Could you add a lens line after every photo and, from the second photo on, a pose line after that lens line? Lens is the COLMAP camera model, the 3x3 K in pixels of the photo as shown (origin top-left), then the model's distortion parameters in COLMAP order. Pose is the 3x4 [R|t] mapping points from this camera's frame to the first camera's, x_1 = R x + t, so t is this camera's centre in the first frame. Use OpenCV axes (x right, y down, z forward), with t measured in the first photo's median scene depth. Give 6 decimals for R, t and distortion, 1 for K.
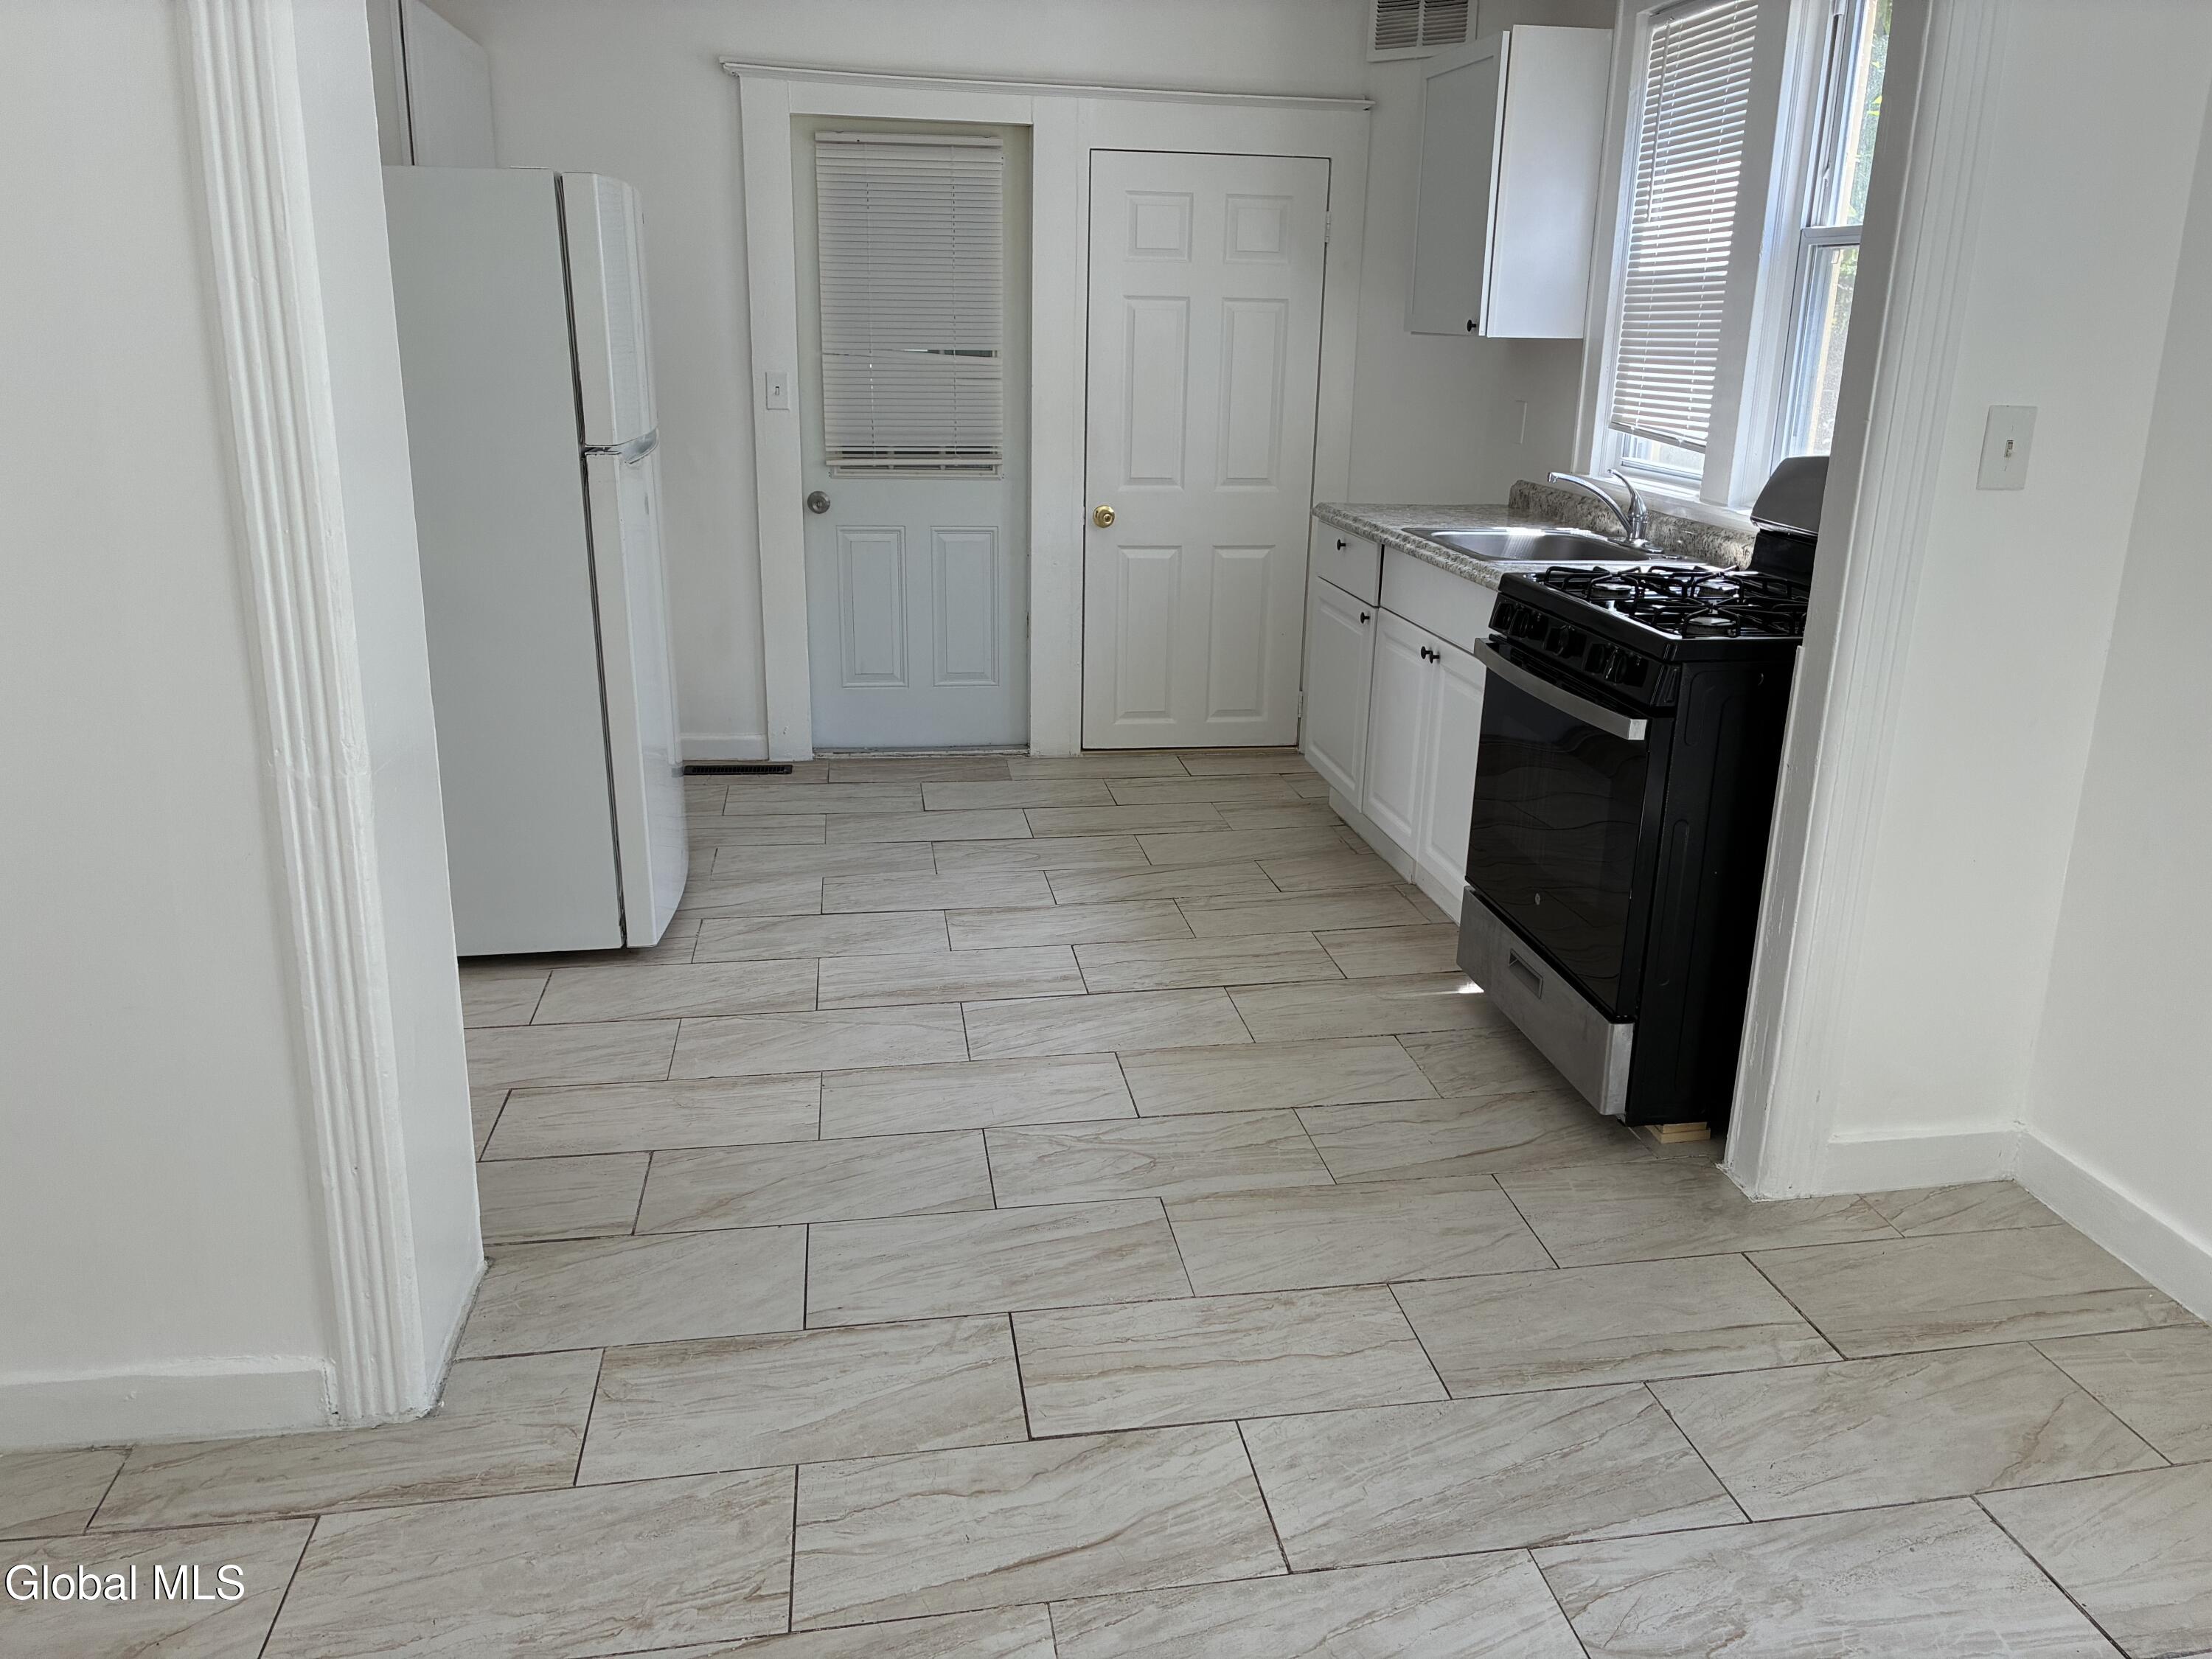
lens RADIAL K [[1670.8, 0, 1116.6], [0, 1670.8, 803.3], [0, 0, 1]] dist [0.029572, -0.028019]
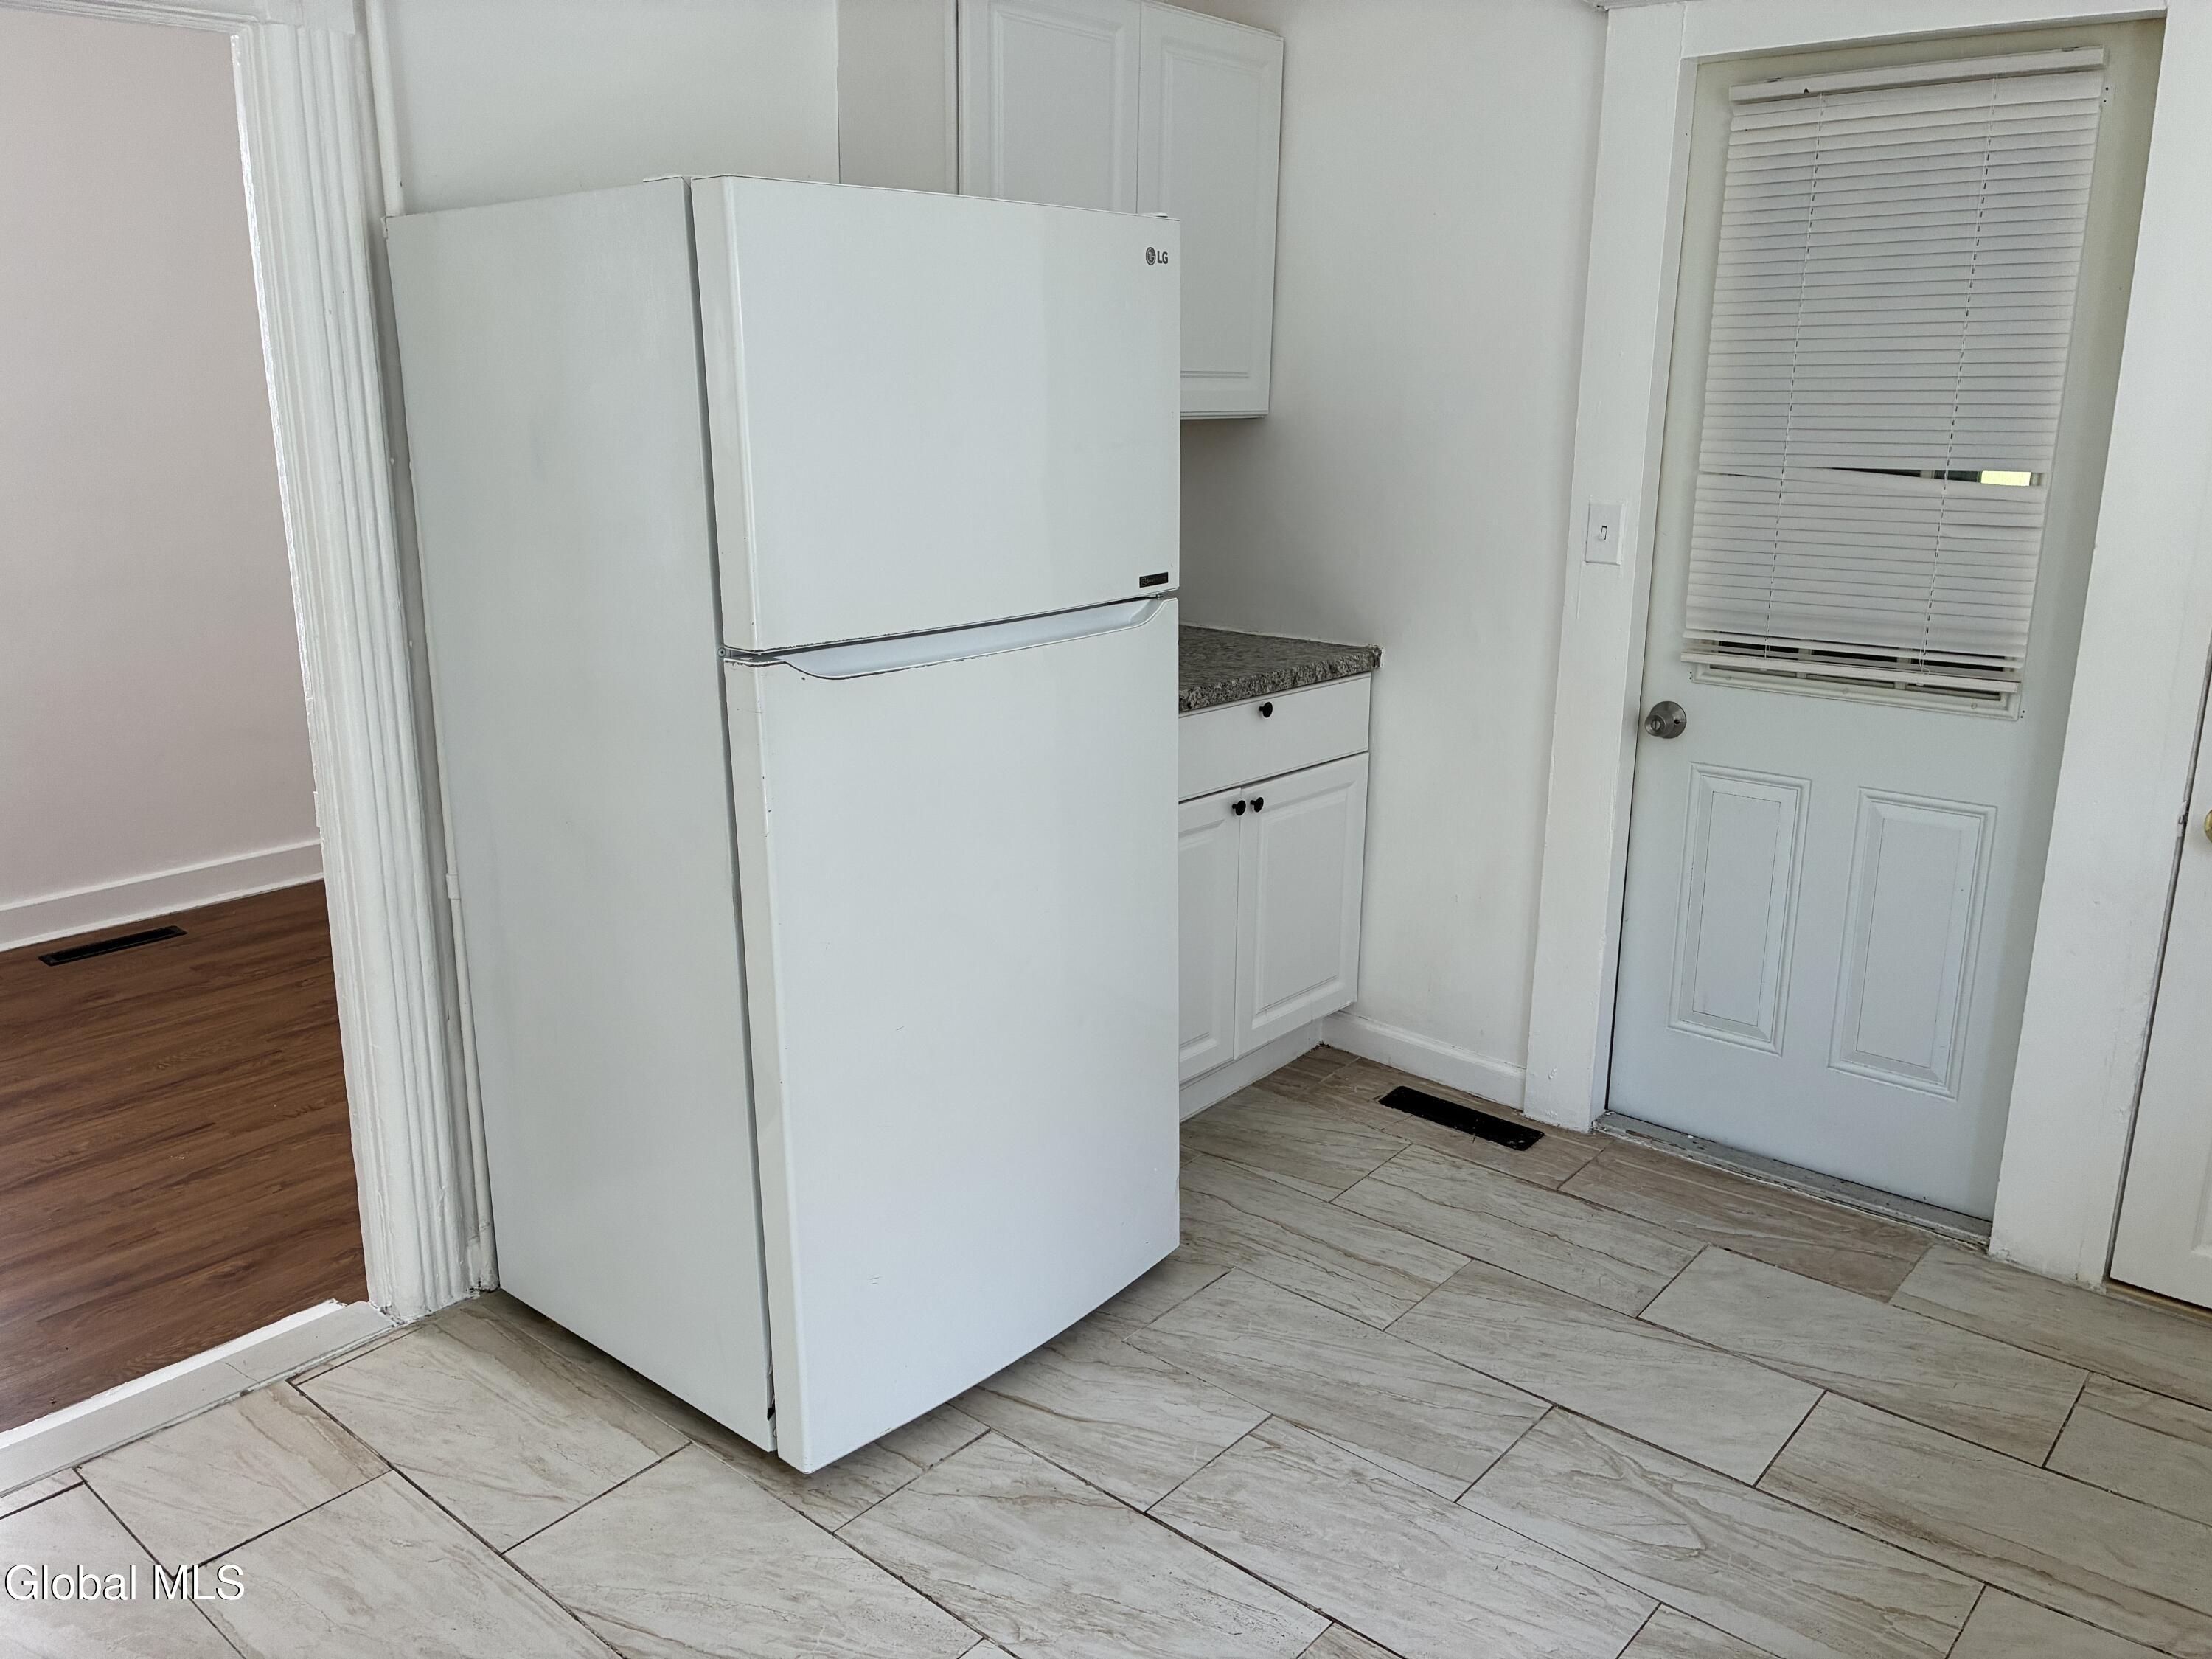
lens RADIAL K [[1670.8, 0, 1116.6], [0, 1670.8, 803.3], [0, 0, 1]] dist [0.029572, -0.028019]
pose [[0.650540, 0.171965, -0.739747, 0.156145], [-0.201666, 0.978175, 0.050044, -0.159681], [0.732208, 0.116626, 0.671021, 0.524624]]
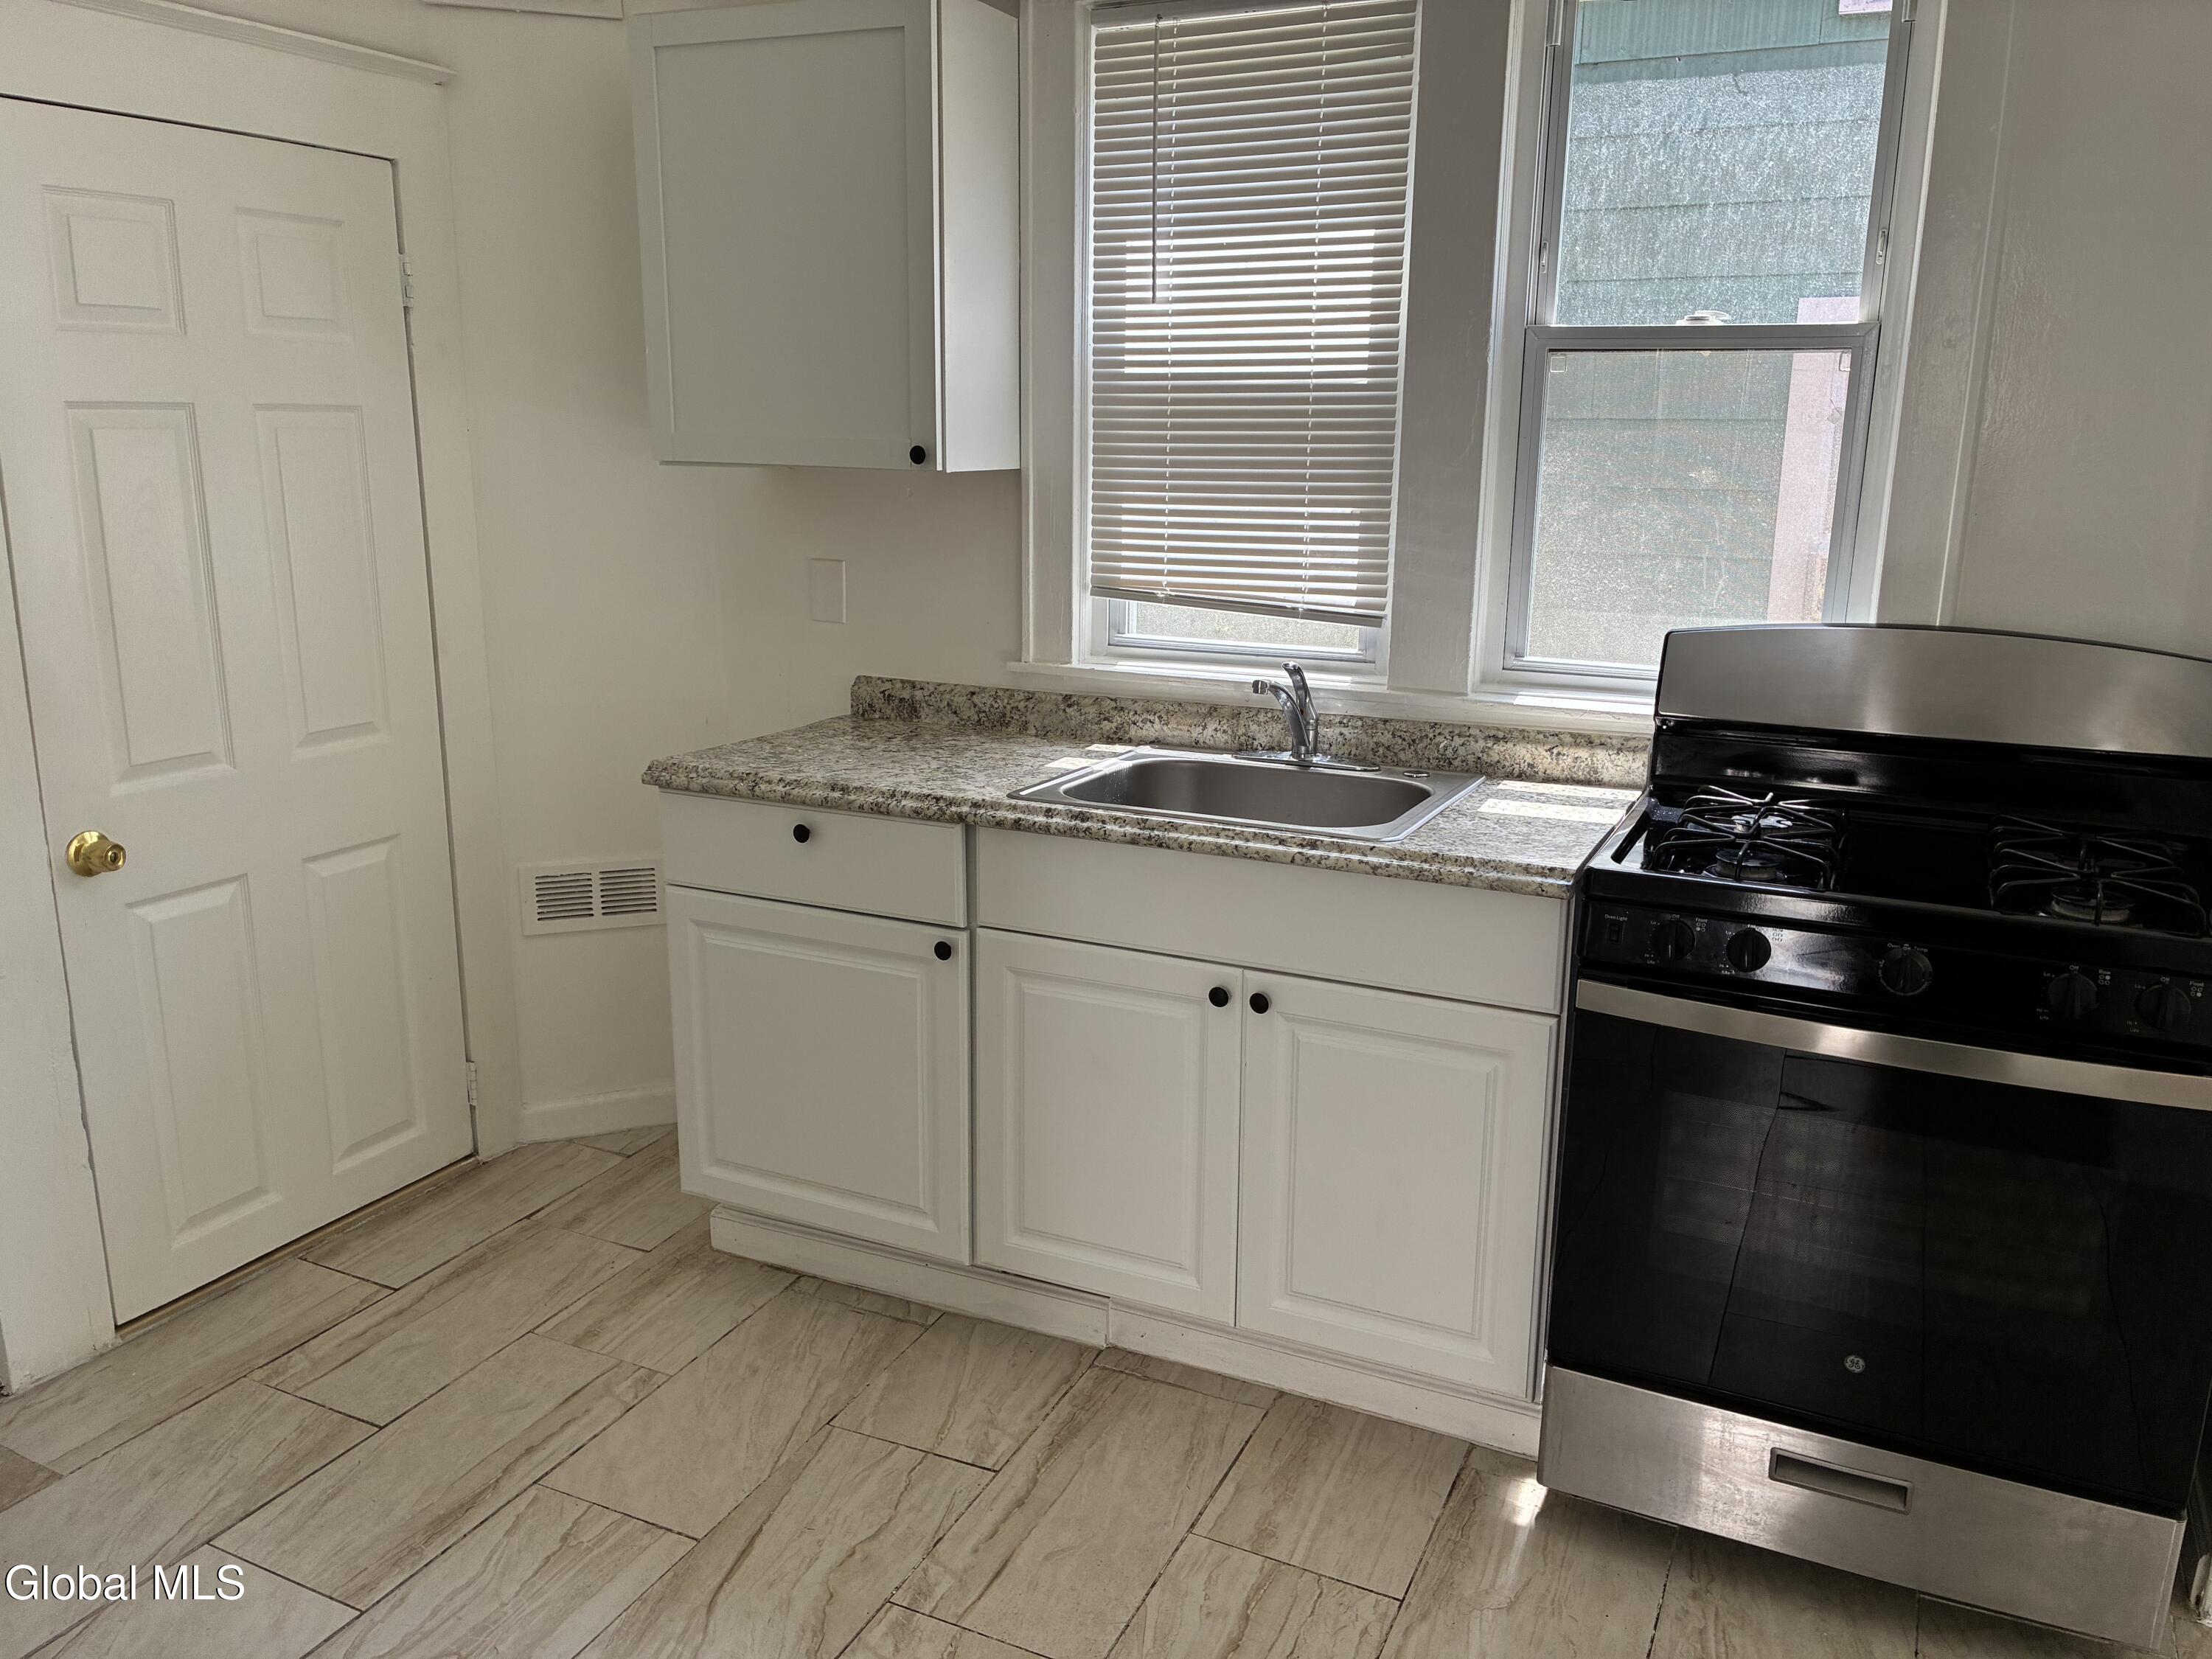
lens RADIAL K [[1670.8, 0, 1116.6], [0, 1670.8, 803.3], [0, 0, 1]] dist [0.029572, -0.028019]
pose [[0.573129, -0.194823, 0.795969, -0.252314], [0.230352, 0.970464, 0.071670, -0.174990], [-0.786423, 0.142277, 0.601080, 0.549121]]
